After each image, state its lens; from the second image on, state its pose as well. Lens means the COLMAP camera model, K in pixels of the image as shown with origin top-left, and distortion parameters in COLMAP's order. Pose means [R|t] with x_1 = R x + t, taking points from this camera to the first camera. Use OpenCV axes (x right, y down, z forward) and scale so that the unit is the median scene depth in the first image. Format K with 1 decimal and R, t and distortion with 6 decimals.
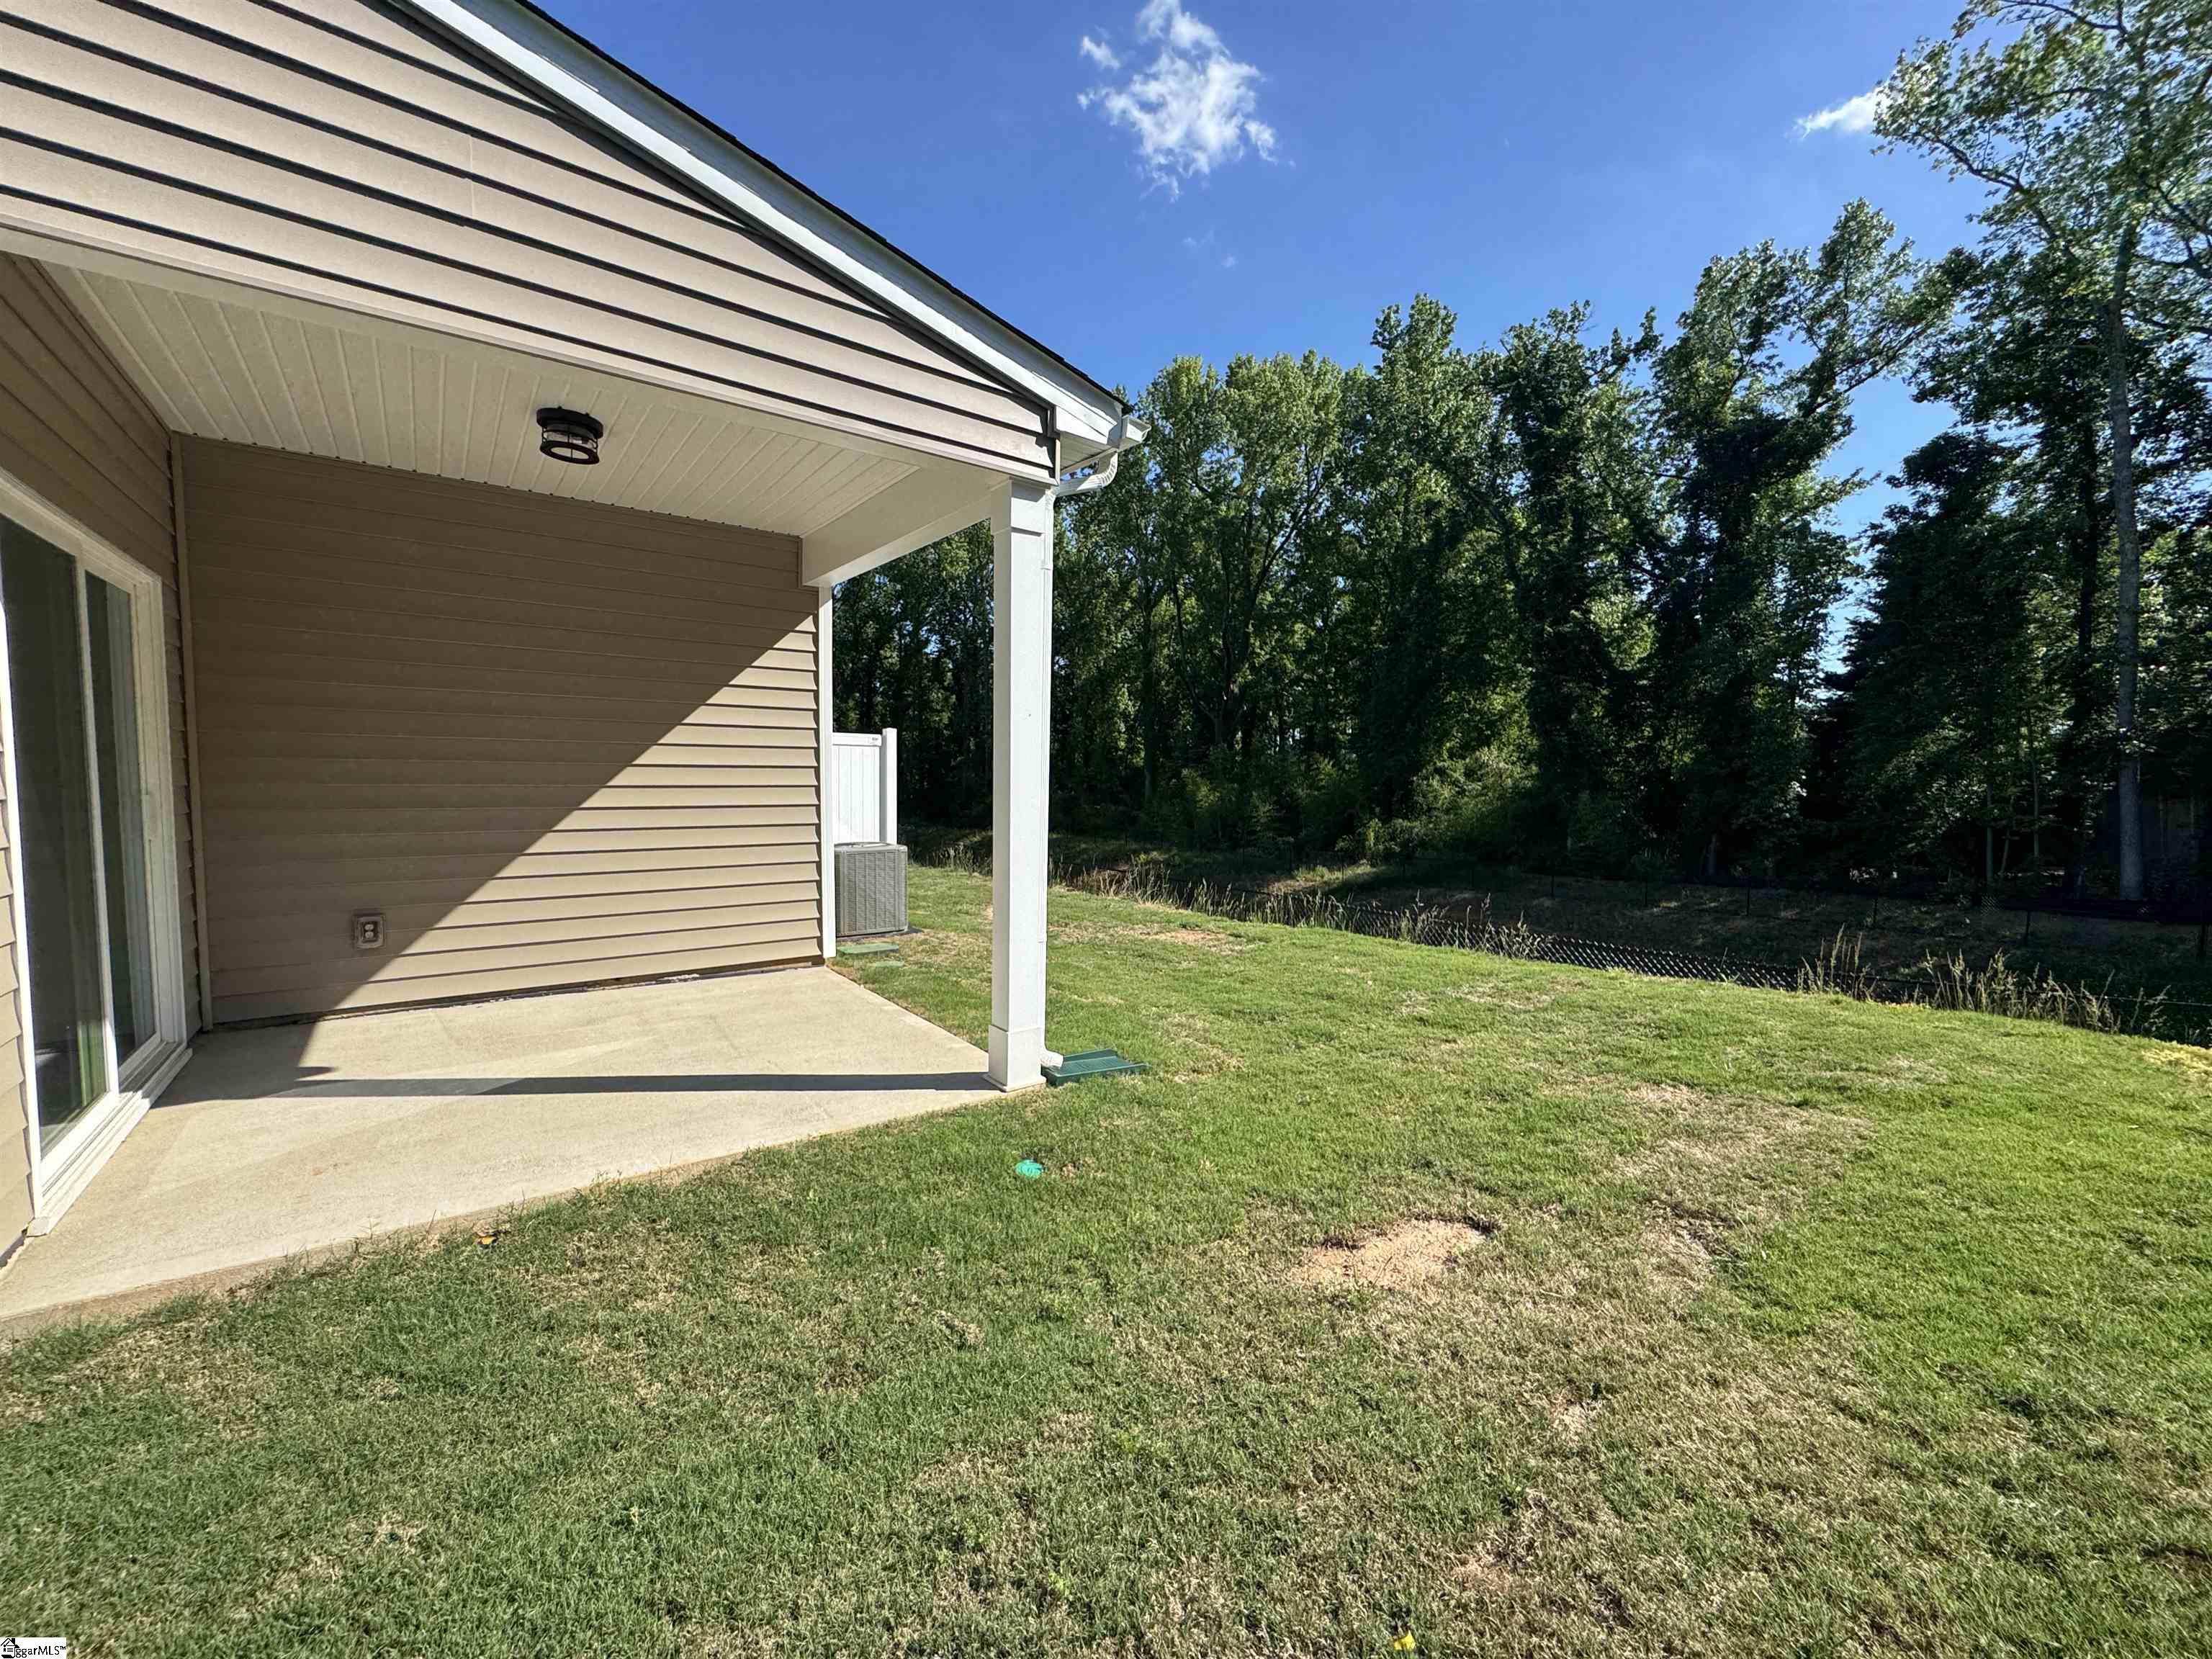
lens RADIAL K [[890.1, 0, 1107.8], [0, 890.1, 832.2], [0, 0, 1]] dist [-0.003772, 0.000200]
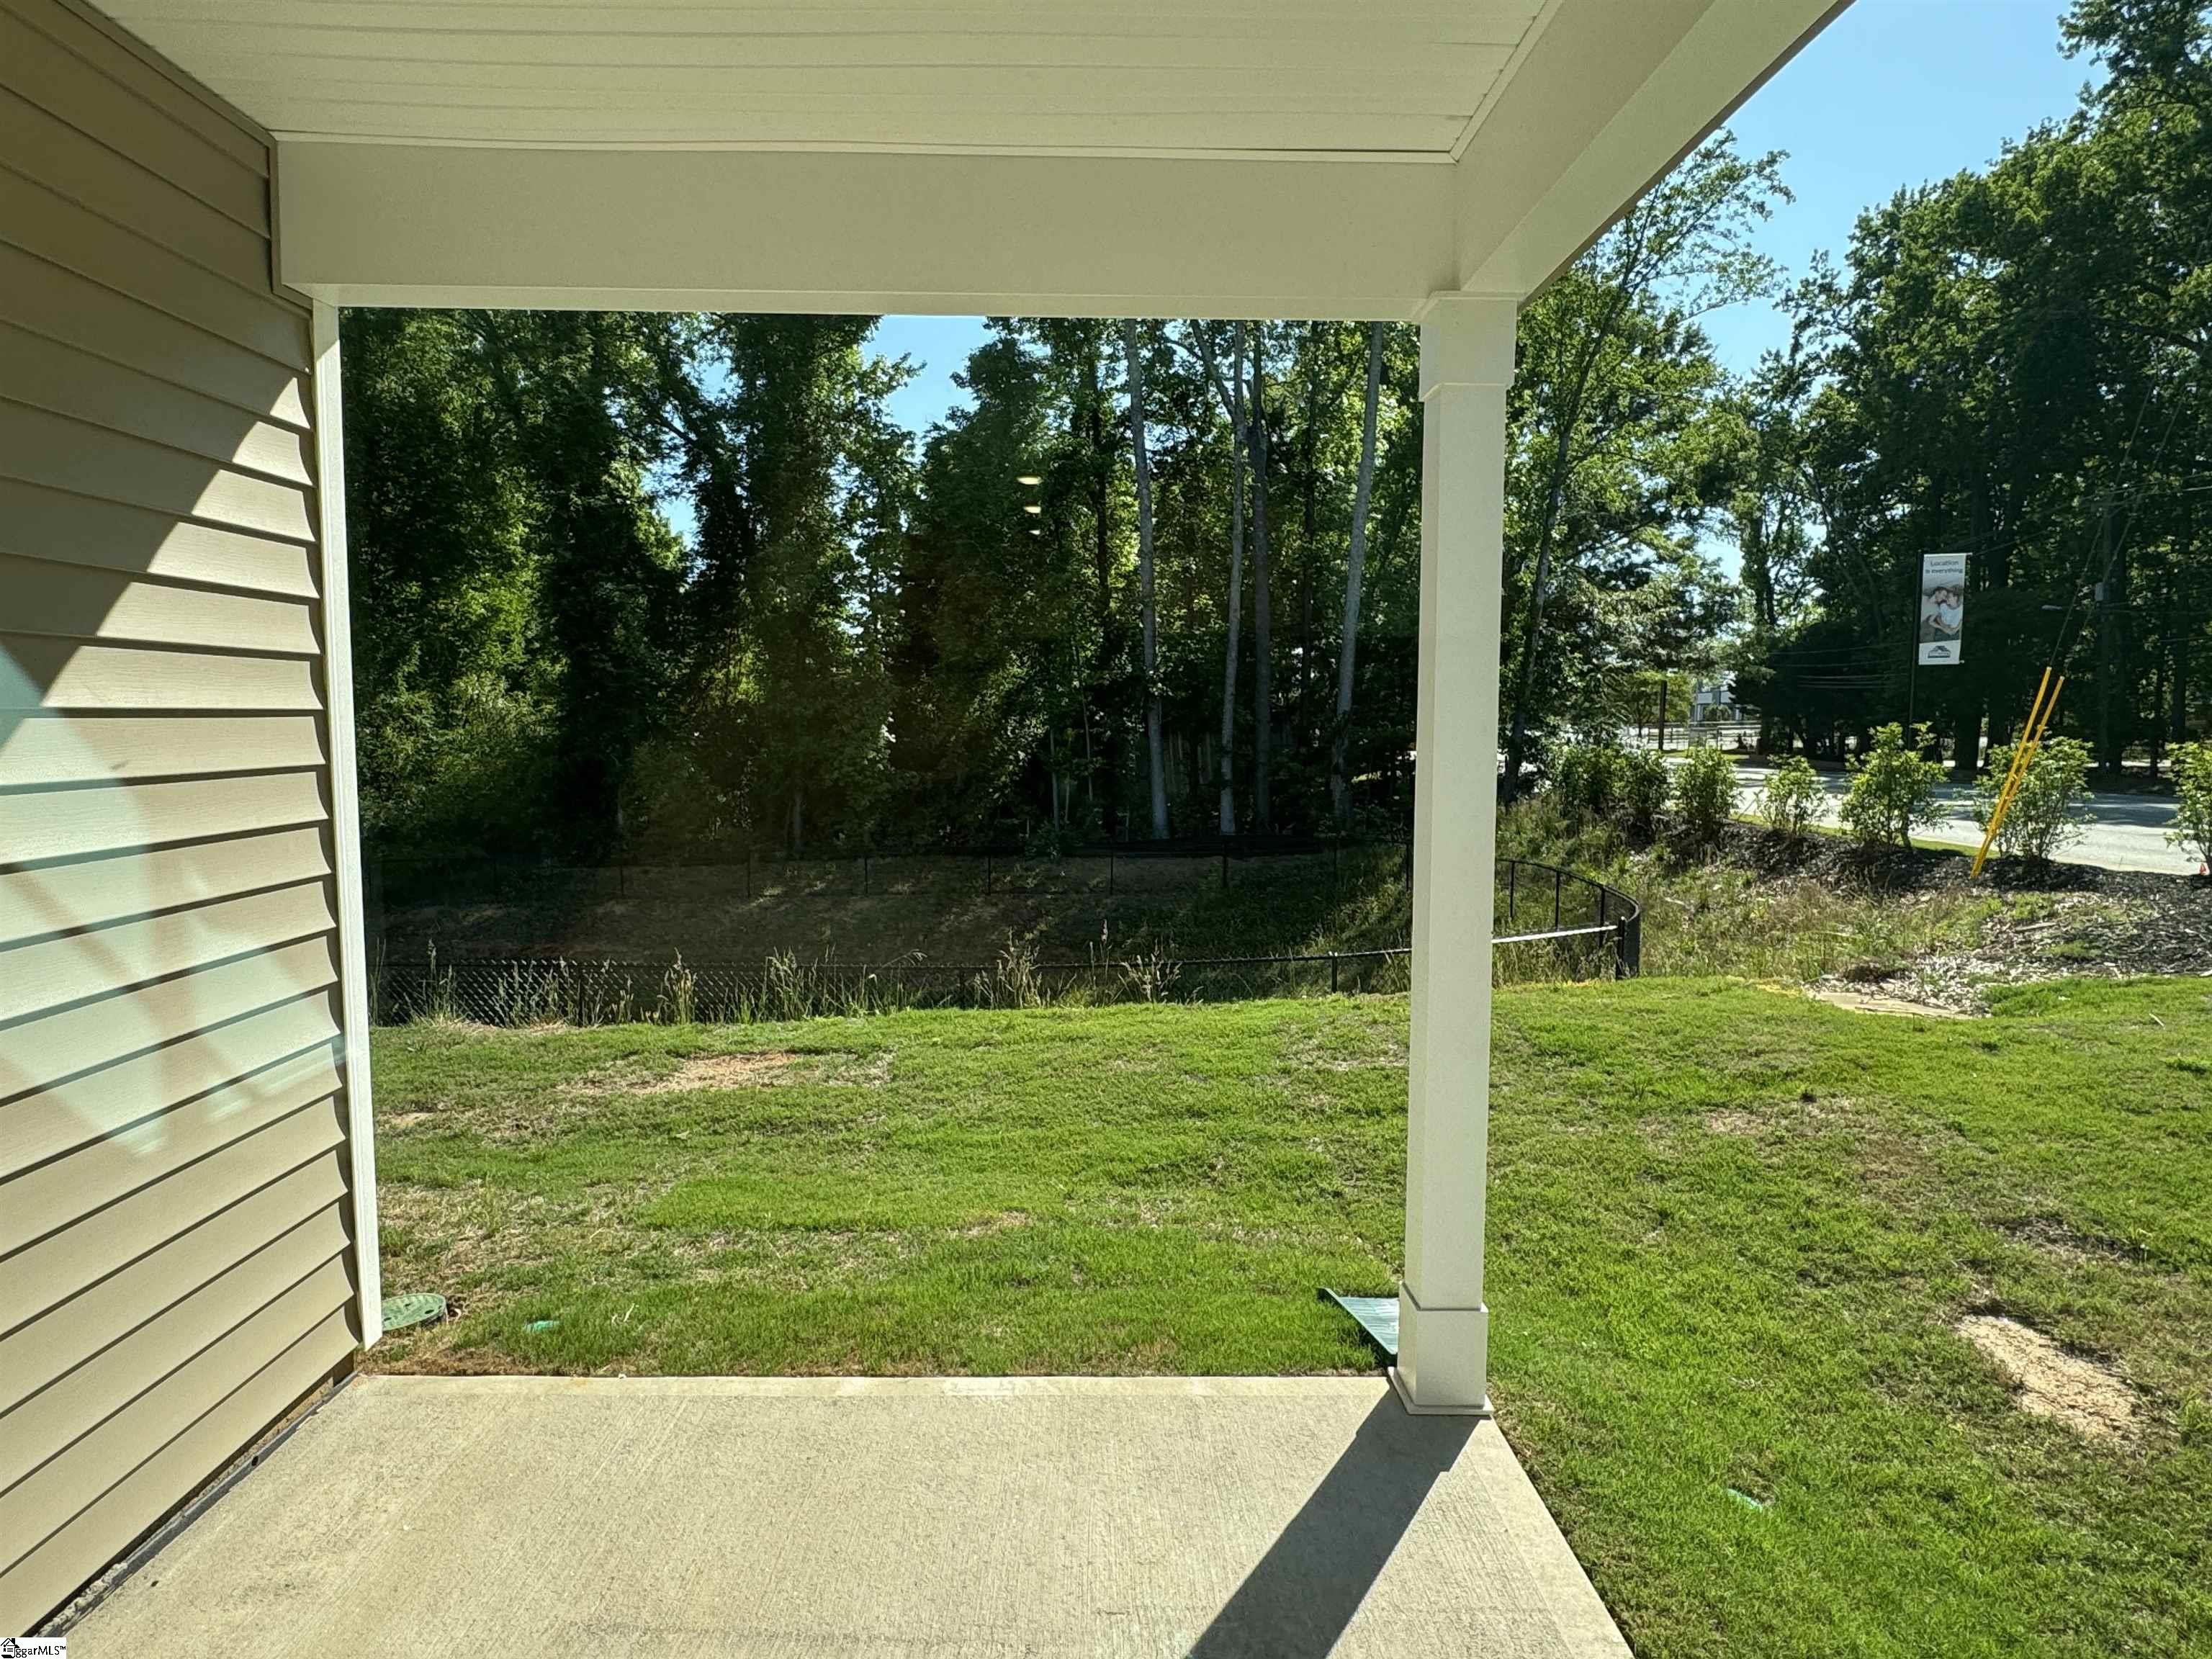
lens RADIAL K [[1352.5, 0, 1116.5], [0, 1352.5, 829.7], [0, 0, 1]] dist [-0.002949, 0.001875]
pose [[0.581571, -0.076397, 0.809900, -0.839908], [0.054163, 0.997008, 0.055154, -0.121232], [-0.811690, 0.011790, 0.583969, 0.647480]]
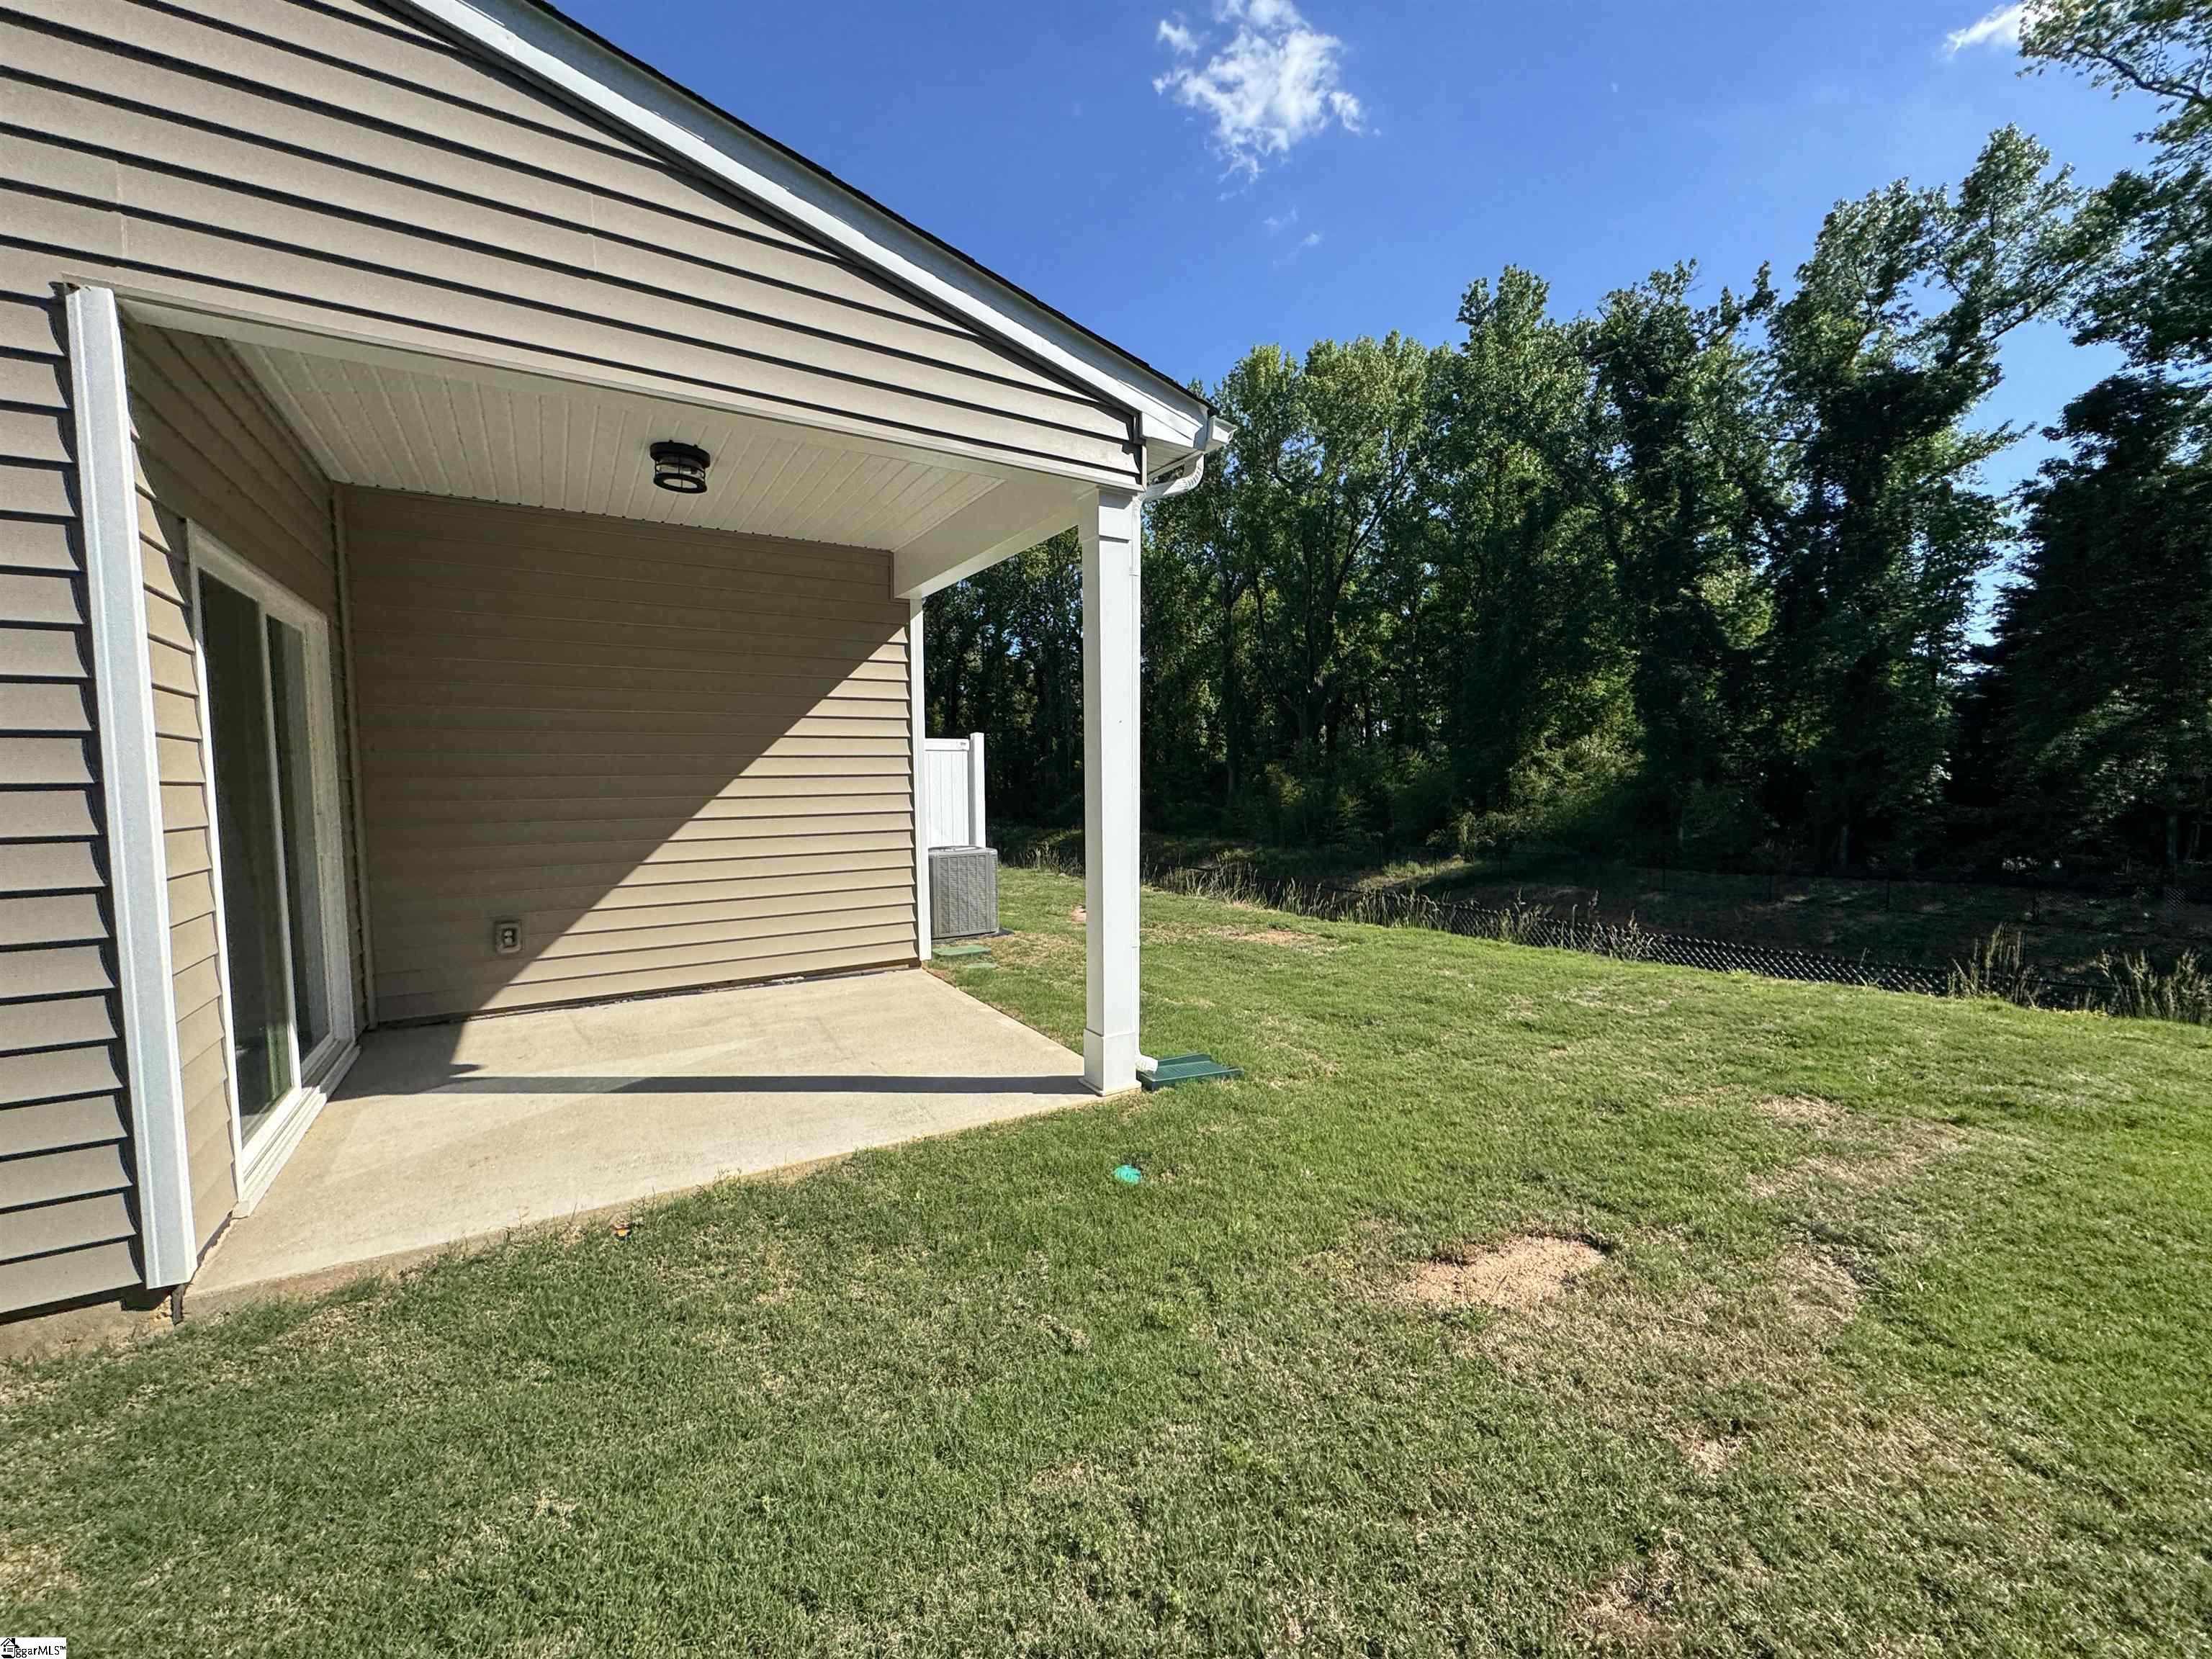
lens RADIAL K [[890.1, 0, 1106.5], [0, 890.1, 832.3], [0, 0, 1]] dist [-0.003772, 0.000200]
pose [[0.995482, -0.014390, -0.093855, -0.009785], [0.014676, 0.999890, 0.002357, -0.008565], [0.093810, -0.003724, 0.995583, -0.001829]]
